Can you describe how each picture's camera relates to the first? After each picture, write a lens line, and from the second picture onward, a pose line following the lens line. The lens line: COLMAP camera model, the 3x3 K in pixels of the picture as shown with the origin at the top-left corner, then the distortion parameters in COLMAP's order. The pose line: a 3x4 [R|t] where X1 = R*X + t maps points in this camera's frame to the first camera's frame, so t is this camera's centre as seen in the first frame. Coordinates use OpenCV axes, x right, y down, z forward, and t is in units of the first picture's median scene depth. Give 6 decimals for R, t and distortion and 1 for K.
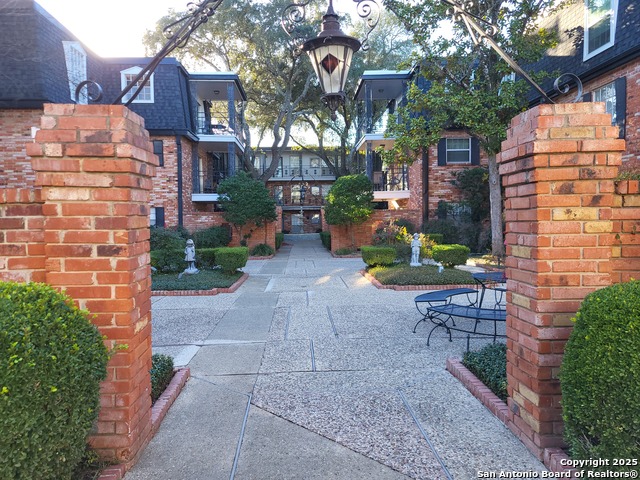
lens RADIAL K [[484.4, 0, 320.9], [0, 484.4, 239.7], [0, 0, 1]] dist [0.037776, -0.021766]
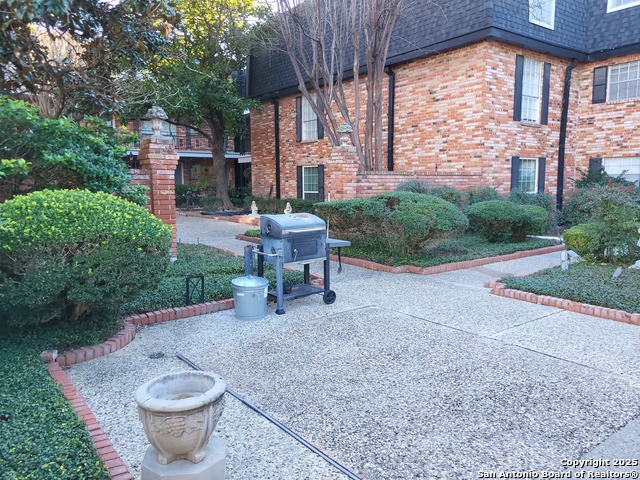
lens RADIAL K [[484.4, 0, 316.8], [0, 484.4, 239.1], [0, 0, 1]] dist [0.037776, -0.021766]
pose [[0.560906, 0.103495, -0.821385, -0.011908], [-0.030598, 0.994069, 0.104358, -0.007215], [0.827314, -0.033403, 0.560746, 0.210364]]
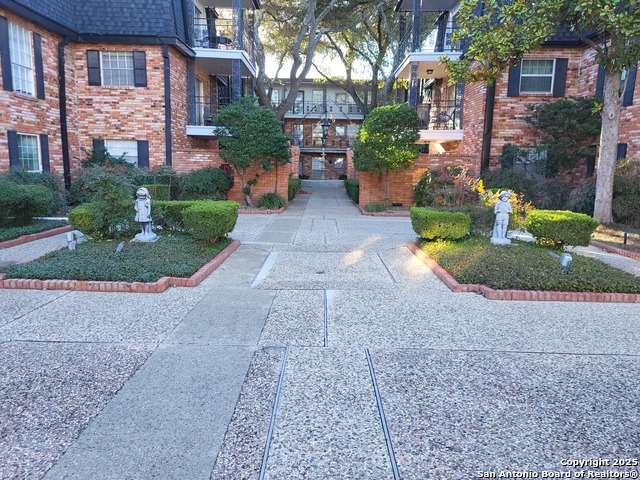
lens RADIAL K [[484.4, 0, 320.4], [0, 484.4, 239.3], [0, 0, 1]] dist [0.037776, -0.021766]
pose [[0.998294, 0.042030, -0.040528, -0.006824], [-0.037244, 0.992968, 0.112373, -0.007680], [0.044966, -0.110672, 0.992839, 0.216166]]
